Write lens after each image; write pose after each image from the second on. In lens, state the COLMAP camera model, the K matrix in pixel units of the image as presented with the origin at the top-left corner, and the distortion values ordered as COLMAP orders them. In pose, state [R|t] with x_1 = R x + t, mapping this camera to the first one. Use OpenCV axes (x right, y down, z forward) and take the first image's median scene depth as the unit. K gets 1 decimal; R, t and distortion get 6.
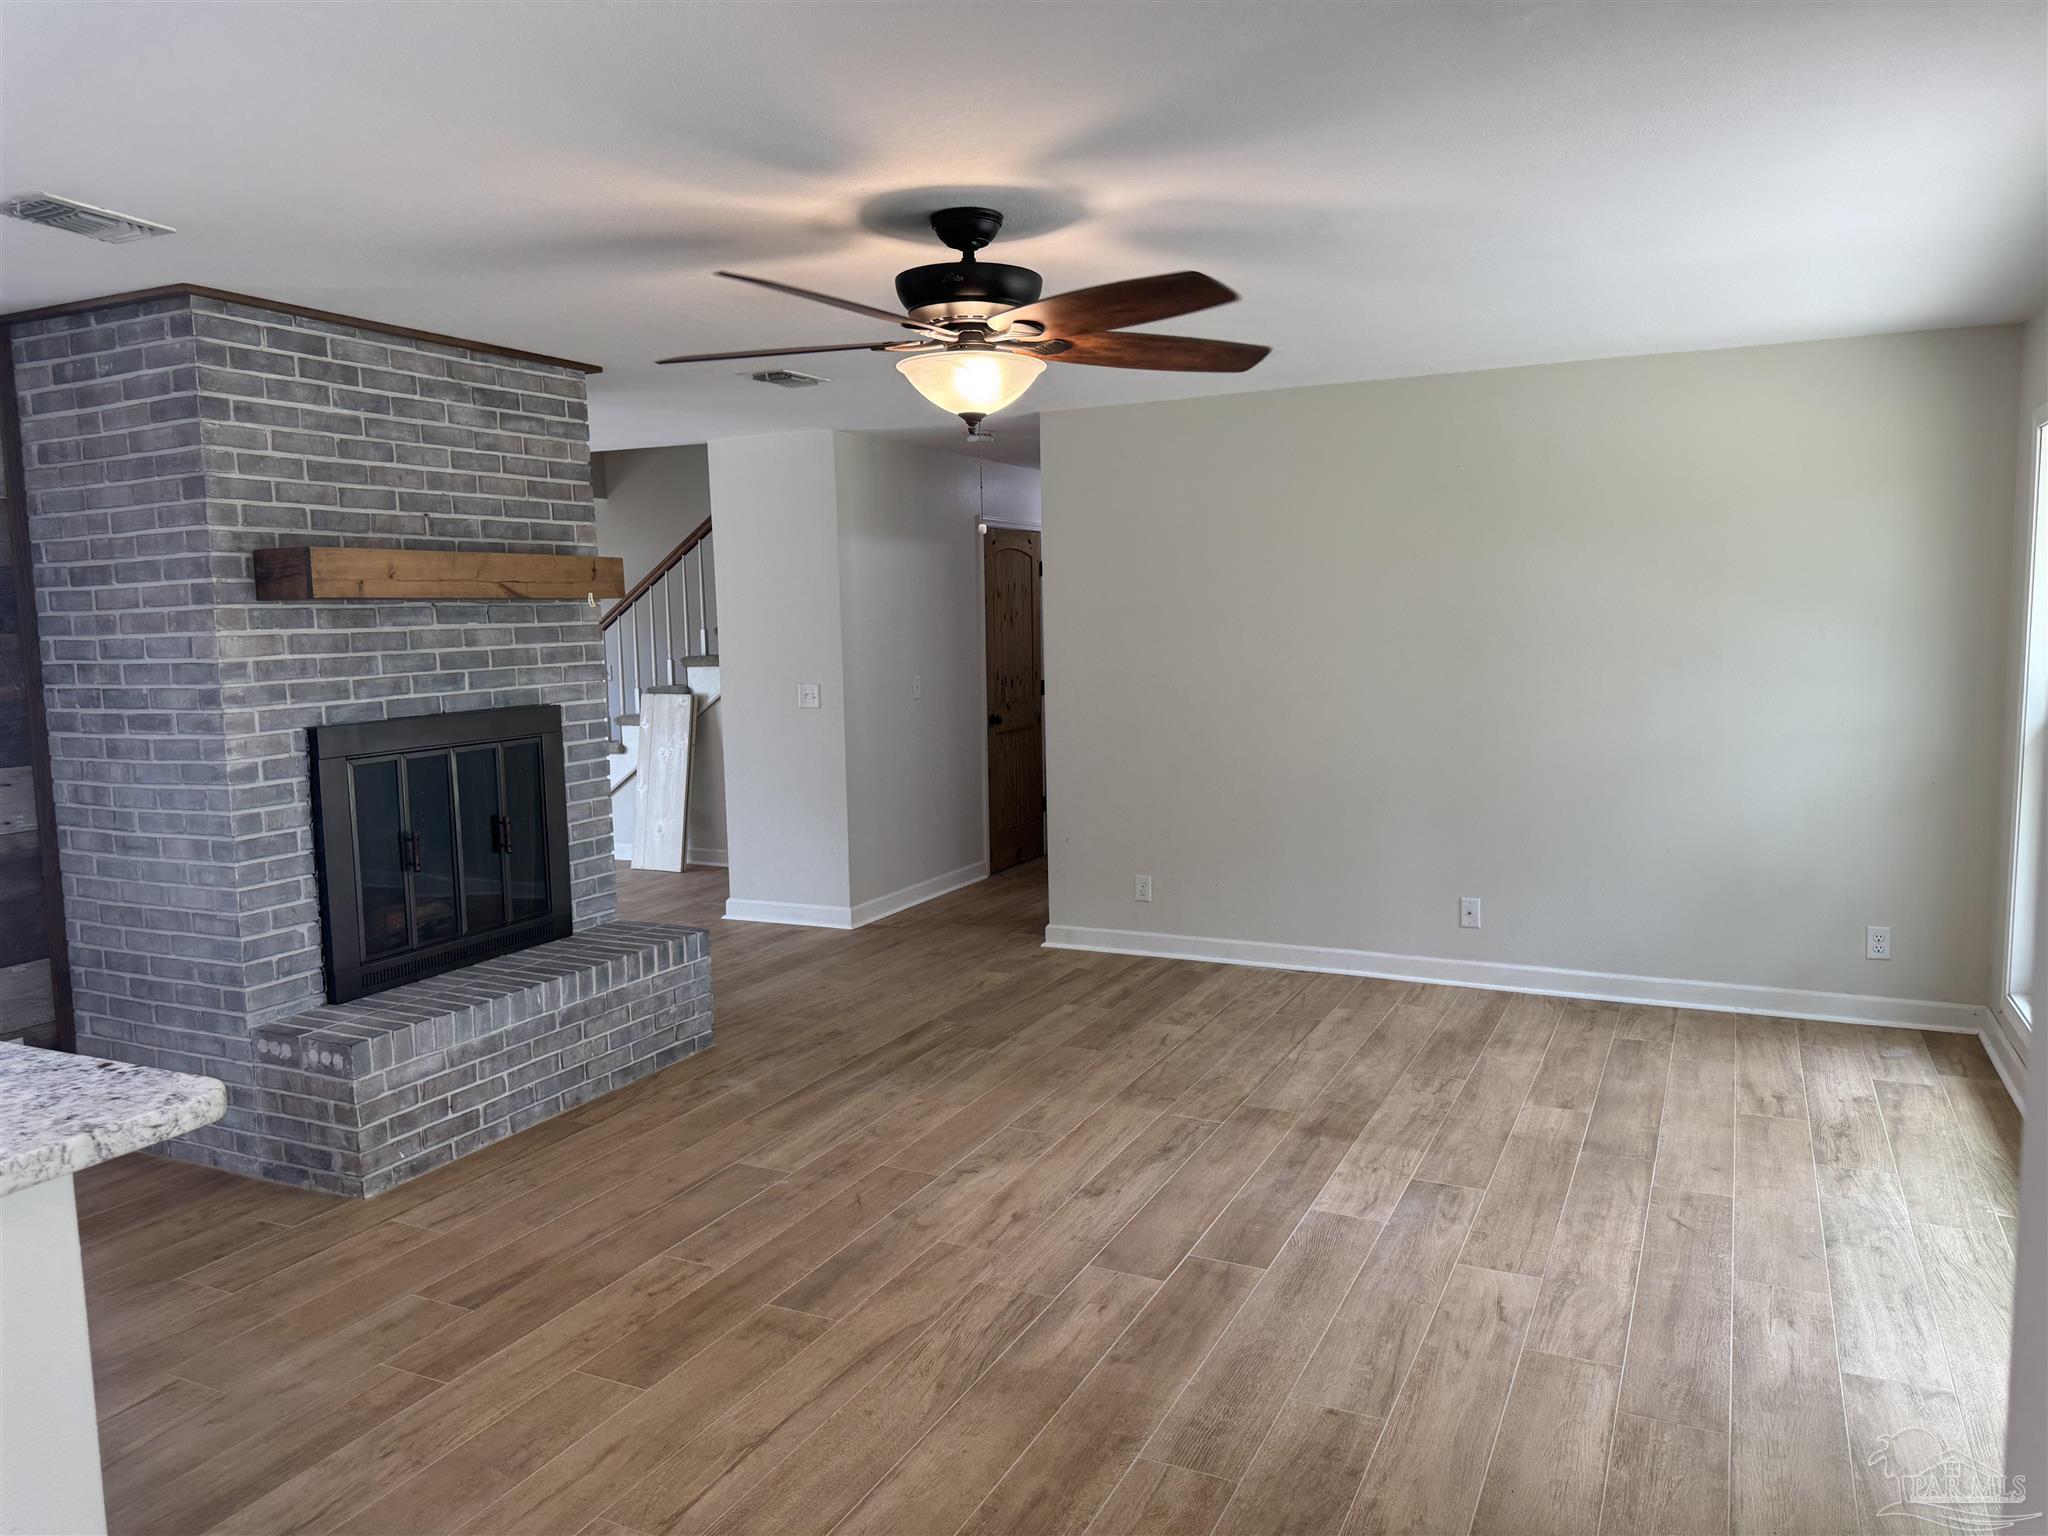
lens RADIAL K [[1443.6, 0, 1015.5], [0, 1443.6, 770.7], [0, 0, 1]] dist [0.075284, -0.105662]
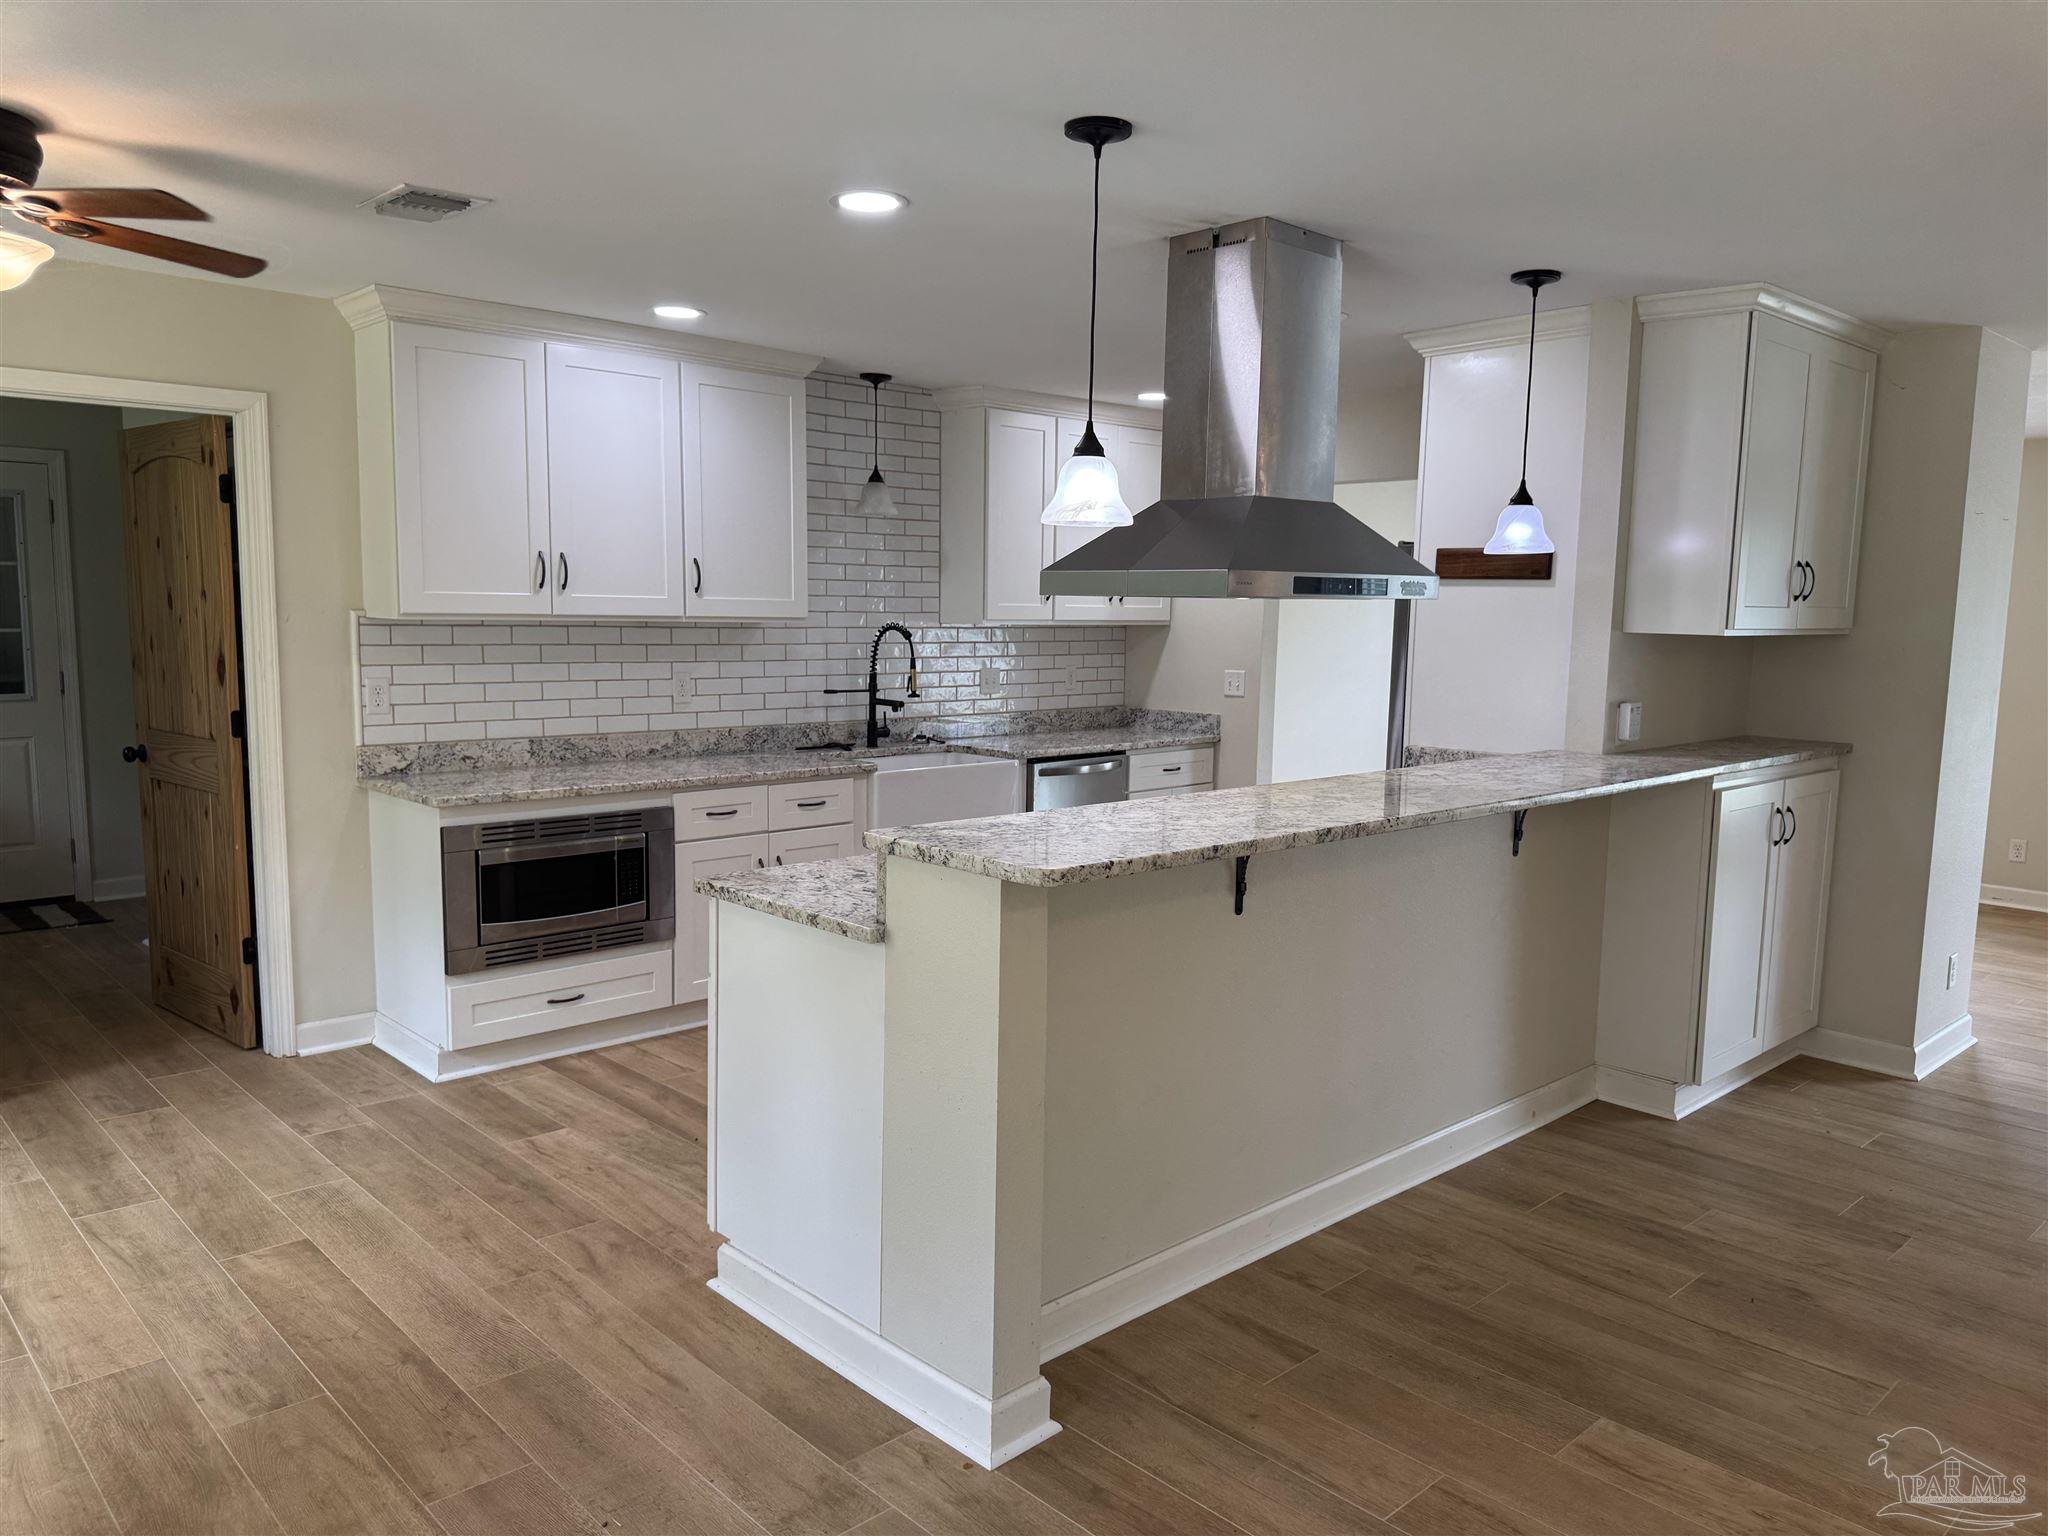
lens RADIAL K [[1447.3, 0, 1034.5], [0, 1447.3, 769.7], [0, 0, 1]] dist [0.119904, -0.190873]
pose [[-0.346249, 0.125040, -0.929772, 0.341203], [-0.114079, 0.978111, 0.174024, -0.062673], [0.931181, 0.166323, -0.324405, 0.517536]]
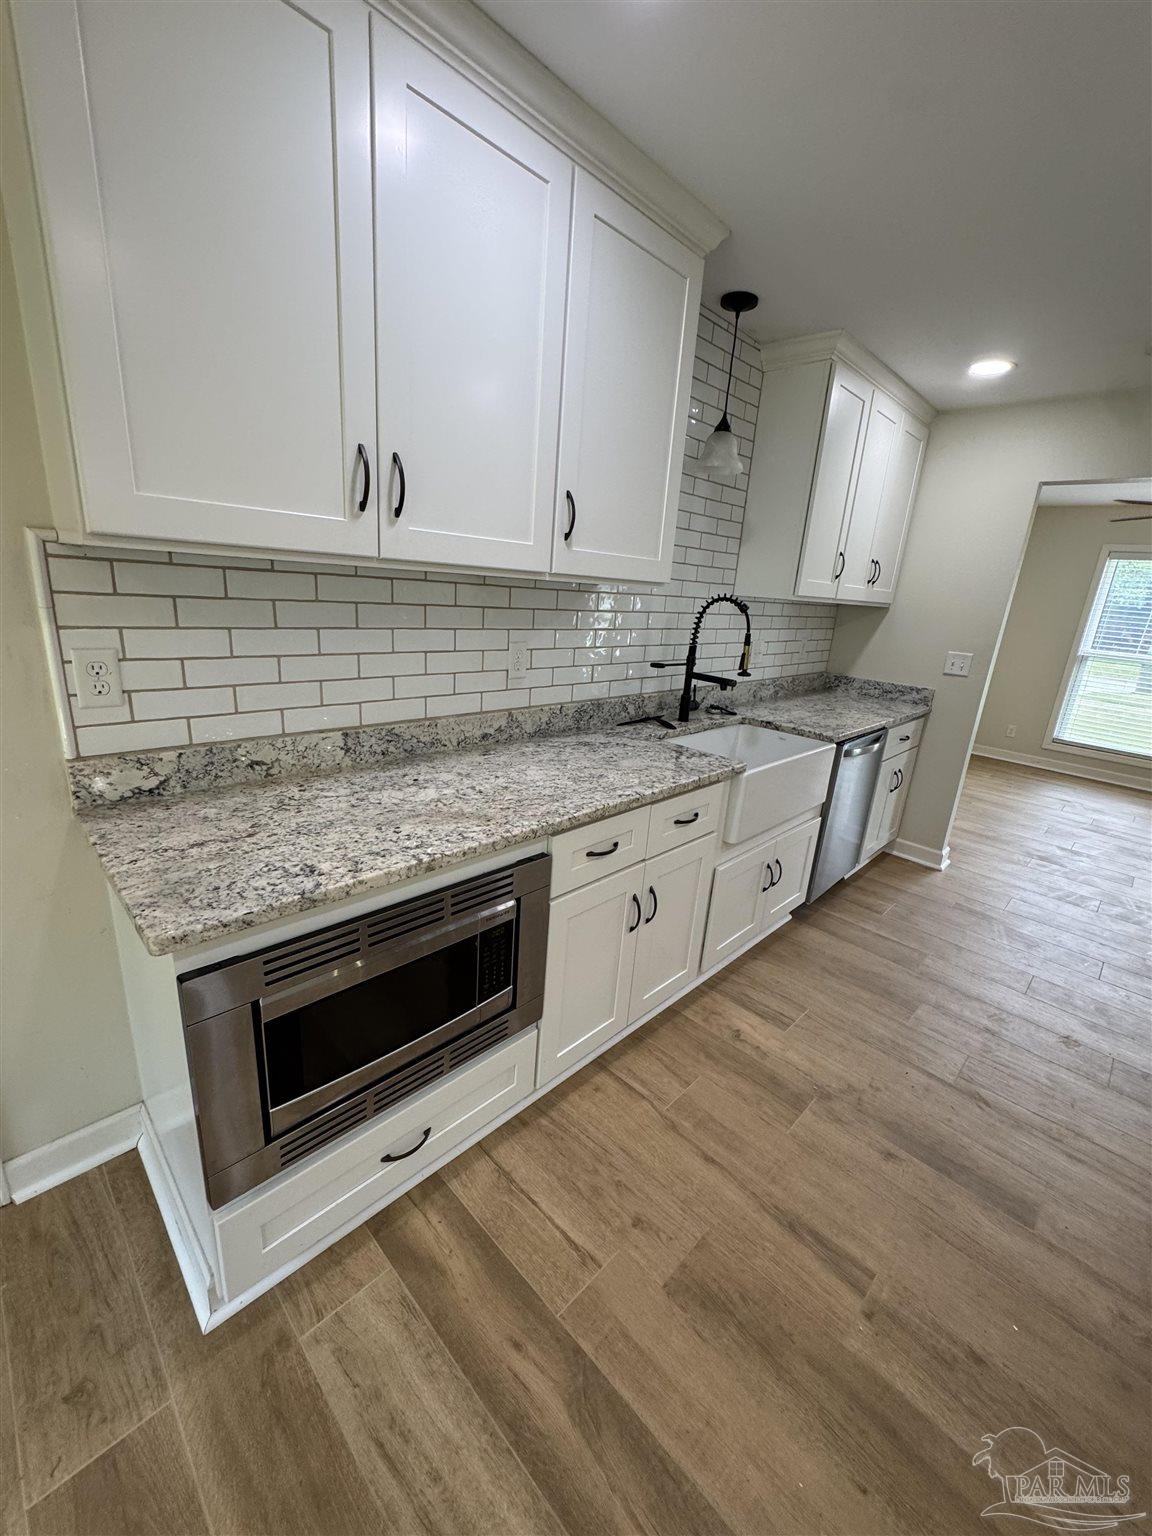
lens RADIAL K [[613.7, 0, 578.4], [0, 613.7, 767.4], [0, 0, 1]] dist [-0.002406, 0.000486]
pose [[-0.313583, 0.273826, -0.909222, -0.356051], [-0.171431, 0.925459, 0.337841, 0.040740], [0.933958, 0.261810, -0.243266, -0.048921]]
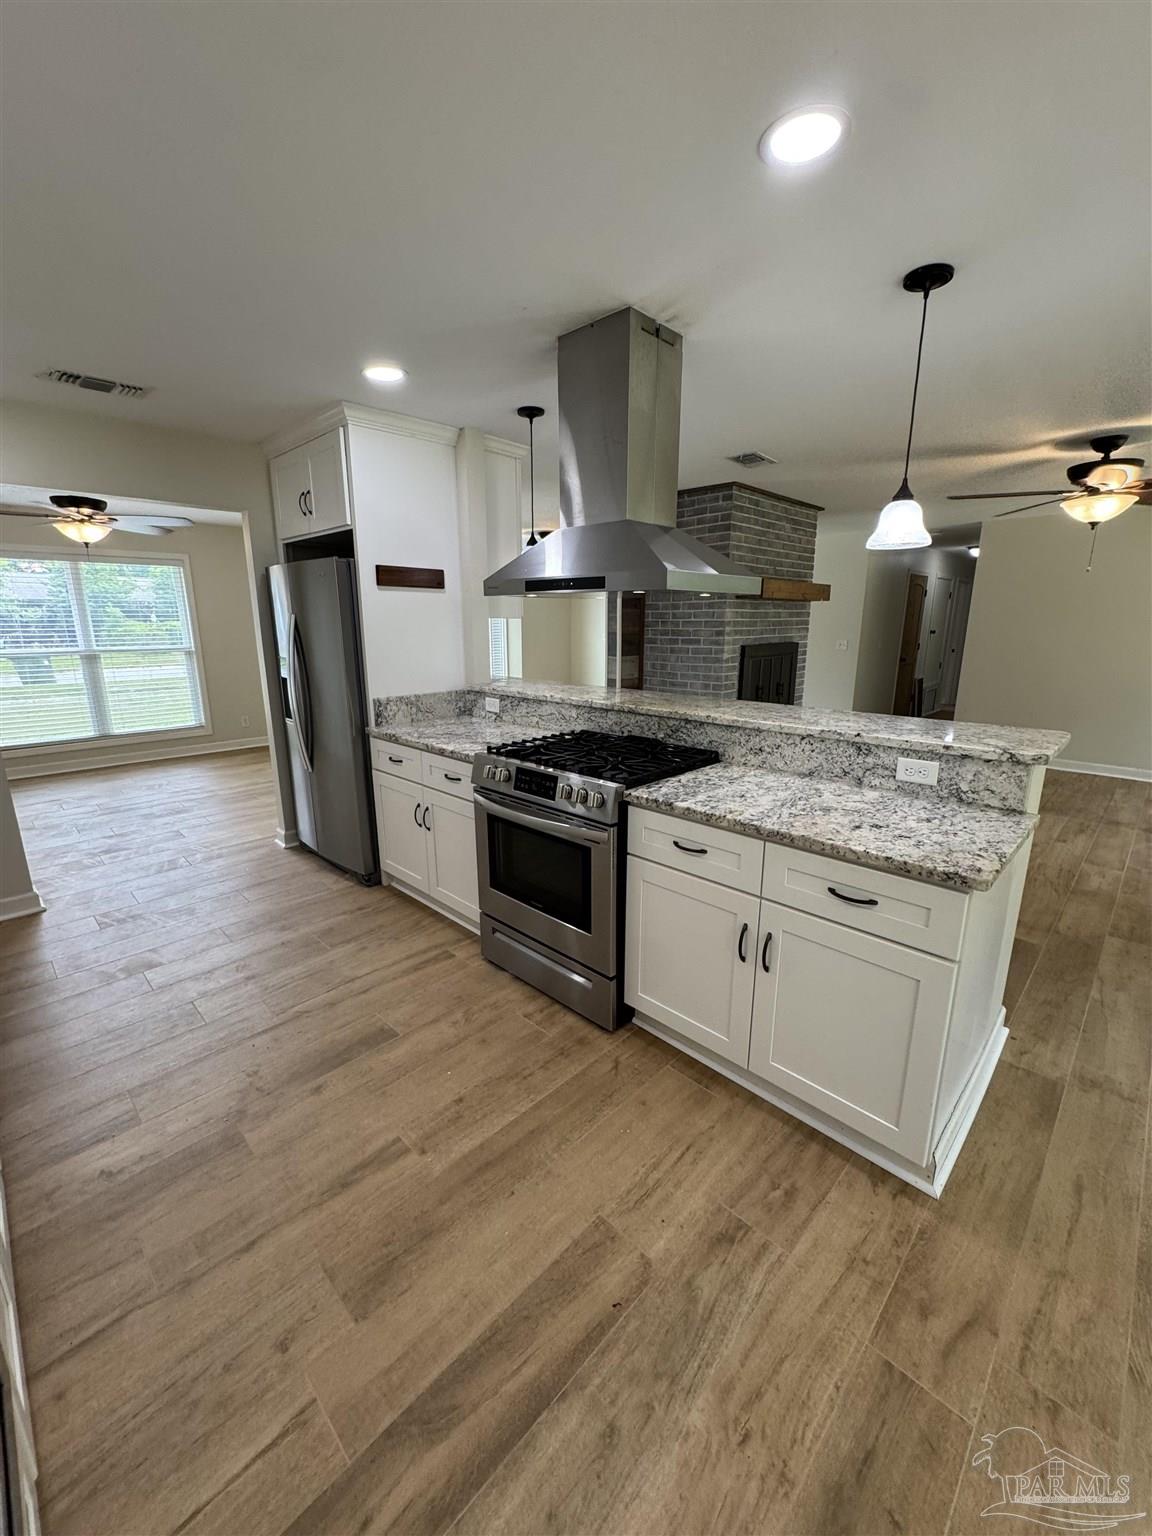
lens RADIAL K [[613.7, 0, 578.4], [0, 613.7, 767.4], [0, 0, 1]] dist [-0.002406, 0.000486]
pose [[0.949566, 0.095433, -0.298690, -0.408491], [-0.055708, 0.988751, 0.138809, 0.056393], [0.308578, -0.115169, 0.944201, -0.241275]]
